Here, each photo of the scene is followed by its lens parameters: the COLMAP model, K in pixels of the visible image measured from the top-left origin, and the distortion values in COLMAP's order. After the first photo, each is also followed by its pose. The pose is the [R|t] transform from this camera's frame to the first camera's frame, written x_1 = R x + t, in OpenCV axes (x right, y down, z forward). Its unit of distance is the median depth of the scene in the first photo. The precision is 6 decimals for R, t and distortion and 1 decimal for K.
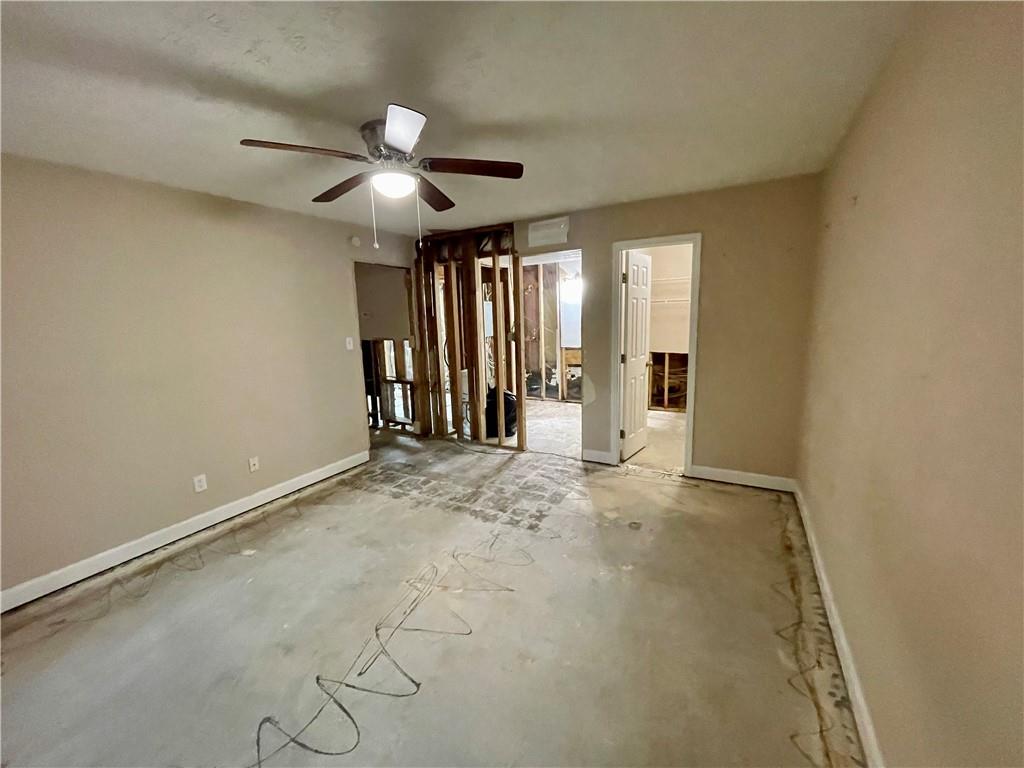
lens RADIAL K [[410.2, 0, 511.7], [0, 410.2, 384.7], [0, 0, 1]] dist [0.000804, -0.000049]
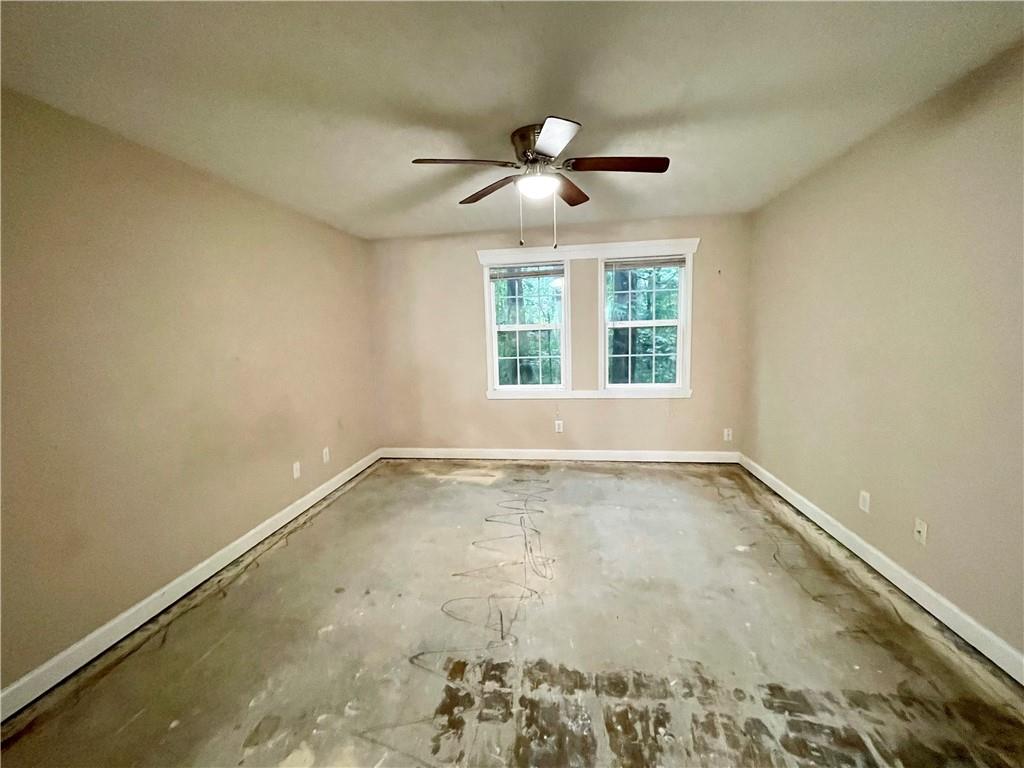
lens RADIAL K [[410.2, 0, 509.4], [0, 410.2, 383.8], [0, 0, 1]] dist [0.000804, -0.000049]
pose [[-0.930842, 0.113588, -0.347321, 0.161309], [0.003391, 0.953107, 0.302616, -0.263133], [0.365407, 0.280510, -0.887576, 1.647411]]
